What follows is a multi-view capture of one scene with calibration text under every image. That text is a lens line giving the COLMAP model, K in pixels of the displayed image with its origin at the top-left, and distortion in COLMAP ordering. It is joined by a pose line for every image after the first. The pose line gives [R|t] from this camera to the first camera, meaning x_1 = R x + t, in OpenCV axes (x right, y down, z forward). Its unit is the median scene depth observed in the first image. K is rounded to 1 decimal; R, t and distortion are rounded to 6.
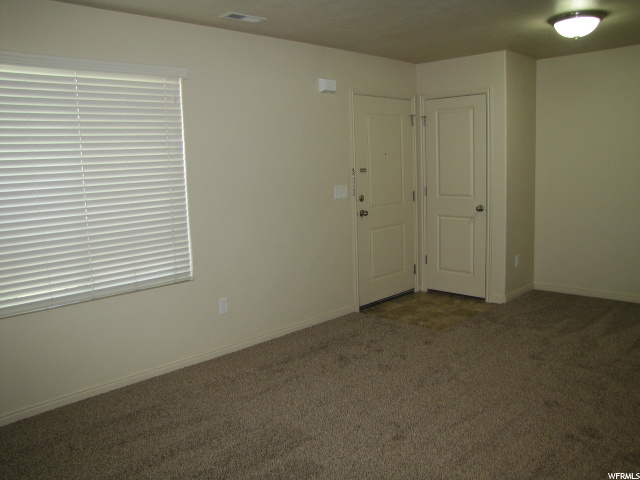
lens RADIAL K [[539.2, 0, 321.4], [0, 539.2, 237.0], [0, 0, 1]] dist [-0.183832, 0.170480]
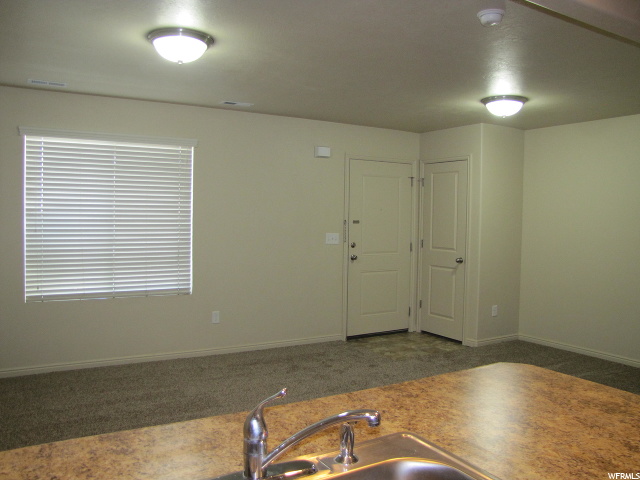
lens RADIAL K [[539.2, 0, 321.4], [0, 539.2, 237.0], [0, 0, 1]] dist [-0.183832, 0.170480]
pose [[0.967167, 0.060016, -0.246953, 0.377569], [-0.083674, 0.992737, -0.086442, 0.024620], [0.239972, 0.104267, 0.965164, -0.221102]]
